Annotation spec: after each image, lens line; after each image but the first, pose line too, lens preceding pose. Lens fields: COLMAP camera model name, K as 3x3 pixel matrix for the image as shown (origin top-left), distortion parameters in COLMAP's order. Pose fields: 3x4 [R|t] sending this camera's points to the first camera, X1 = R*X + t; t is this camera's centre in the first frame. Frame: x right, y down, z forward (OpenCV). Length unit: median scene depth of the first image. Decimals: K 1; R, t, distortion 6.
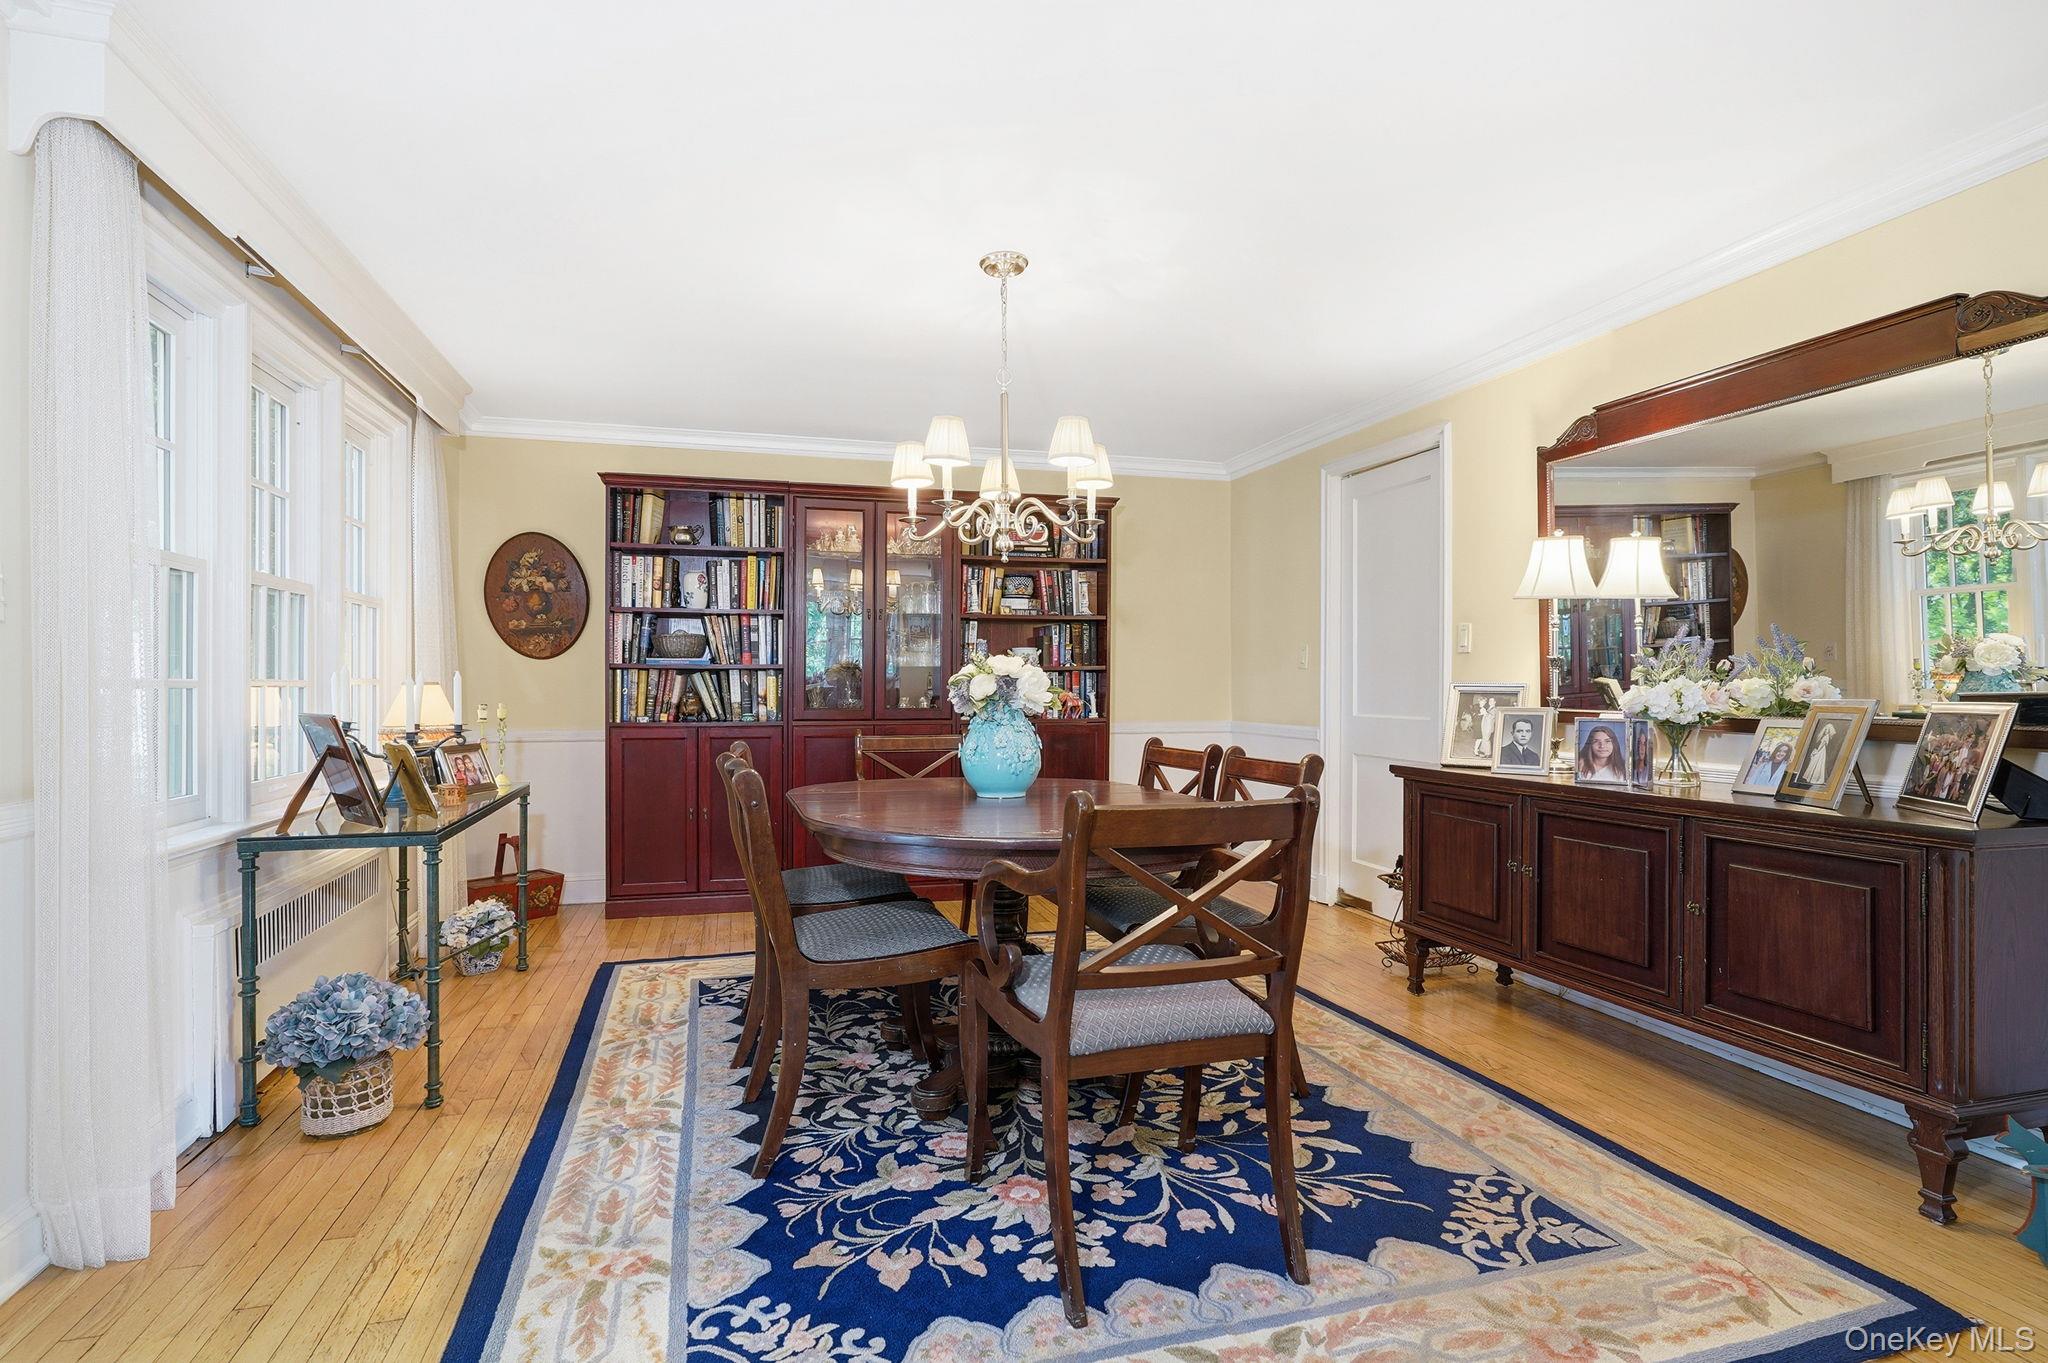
lens RADIAL K [[1038.2, 0, 1025.4], [0, 1038.2, 691.1], [0, 0, 1]] dist [-0.002381, 0.002452]
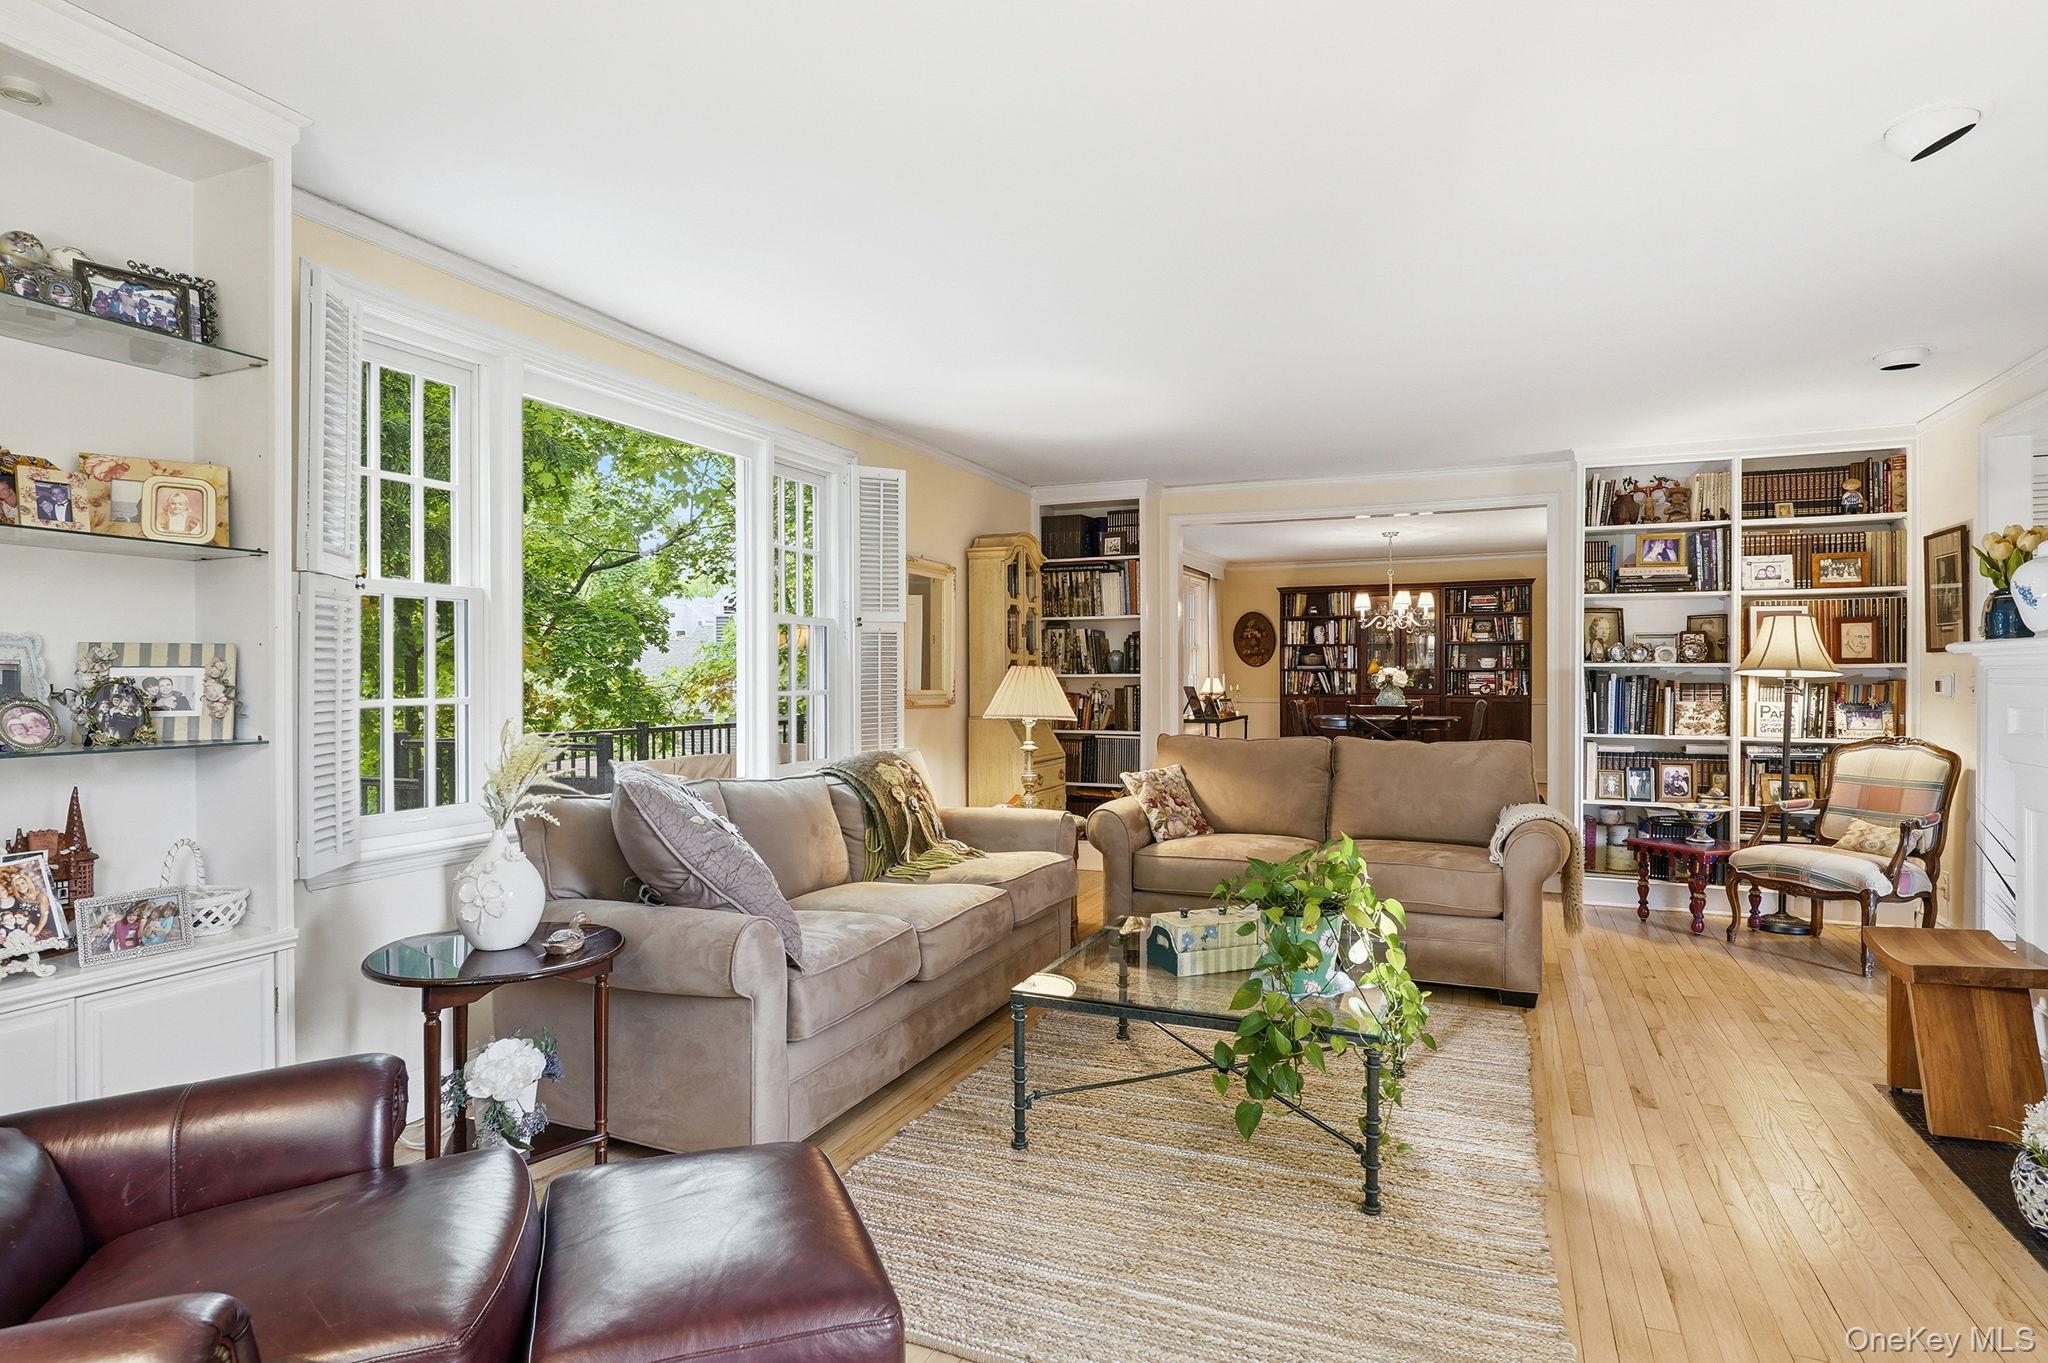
lens RADIAL K [[1038.2, 0, 1025.4], [0, 1038.2, 691.1], [0, 0, 1]] dist [-0.002381, 0.002452]
pose [[0.773613, 0.004829, -0.633640, 0.603898], [-0.000245, 0.999973, 0.007323, 0.006248], [0.633659, -0.005510, 0.773593, -1.116889]]
